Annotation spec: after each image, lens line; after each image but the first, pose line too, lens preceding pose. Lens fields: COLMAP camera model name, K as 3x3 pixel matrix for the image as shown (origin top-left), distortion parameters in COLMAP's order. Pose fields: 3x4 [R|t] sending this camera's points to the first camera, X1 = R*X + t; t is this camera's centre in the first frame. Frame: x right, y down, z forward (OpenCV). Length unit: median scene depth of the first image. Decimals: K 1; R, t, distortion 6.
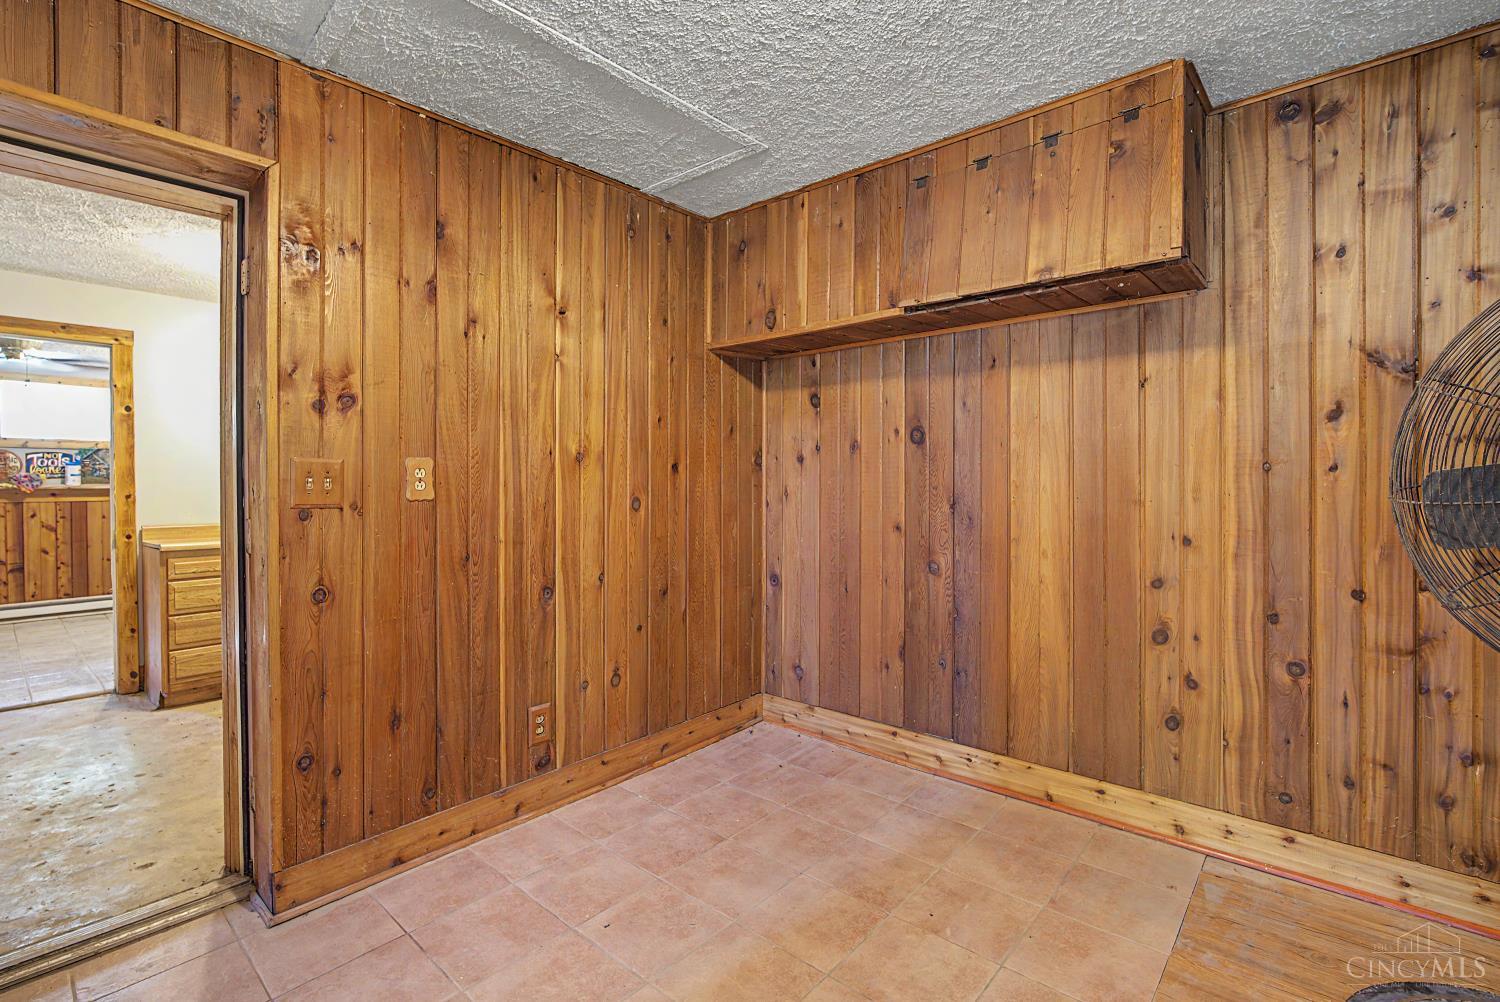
lens RADIAL K [[658.8, 0, 752.7], [0, 658.8, 491.4], [0, 0, 1]] dist [-0.012270, -0.000505]
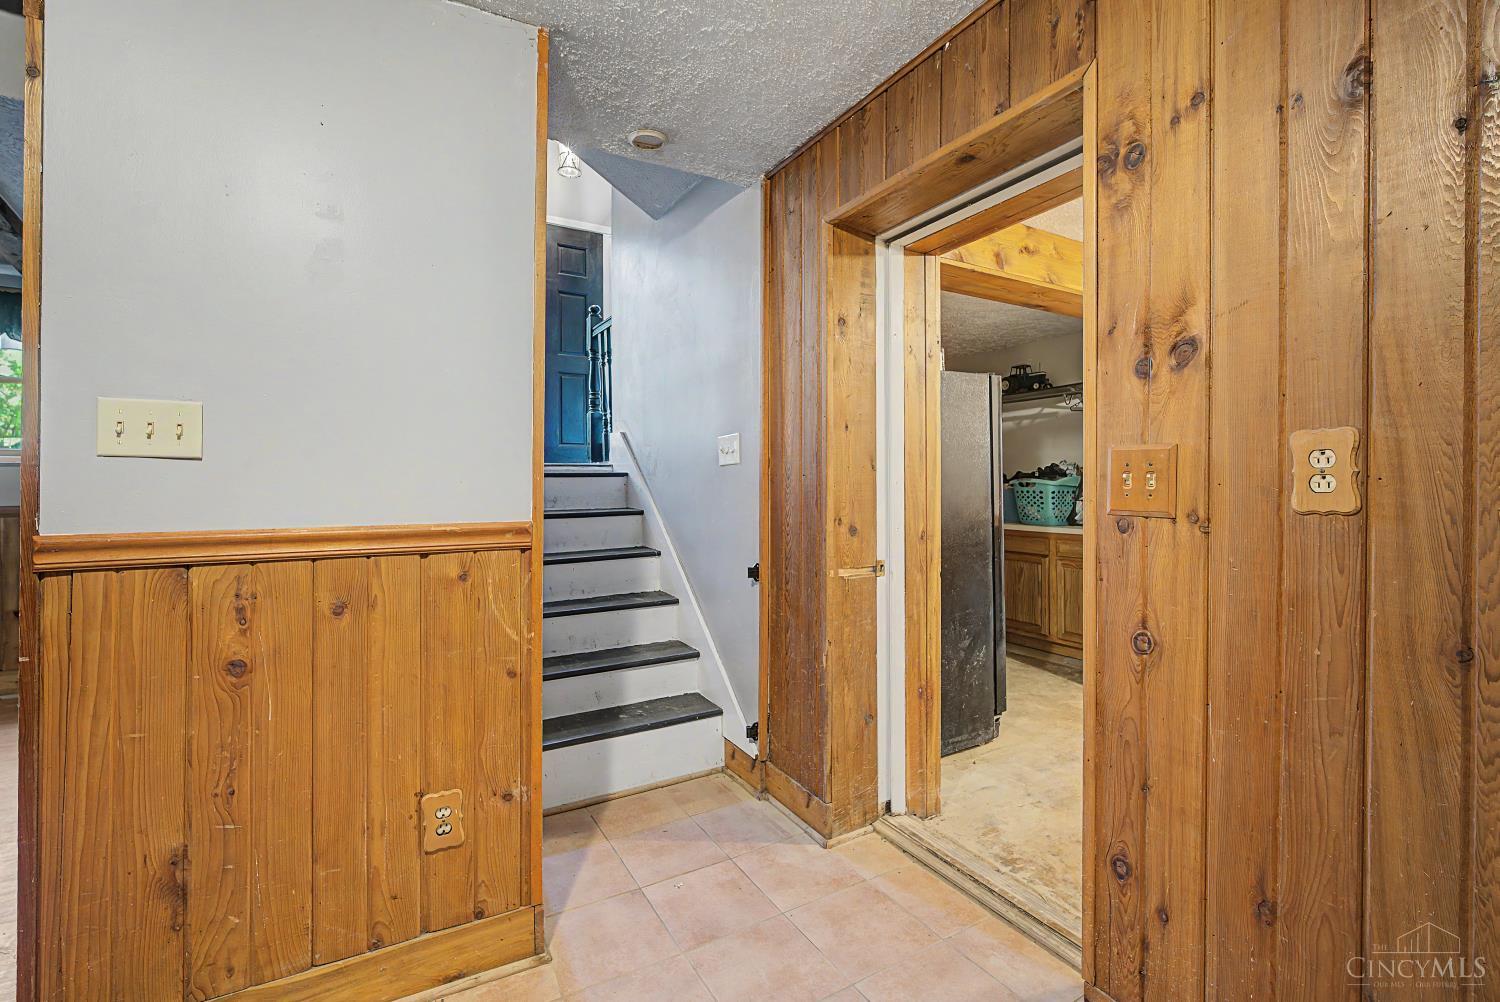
lens RADIAL K [[691.4, 0, 754.6], [0, 691.4, 478.8], [0, 0, 1]] dist [0.000155, 0.000175]
pose [[0.438270, -0.003057, -0.898838, -0.222584], [-0.015807, 0.999813, -0.011108, 0.000317], [0.898704, 0.019076, 0.438140, 0.374169]]
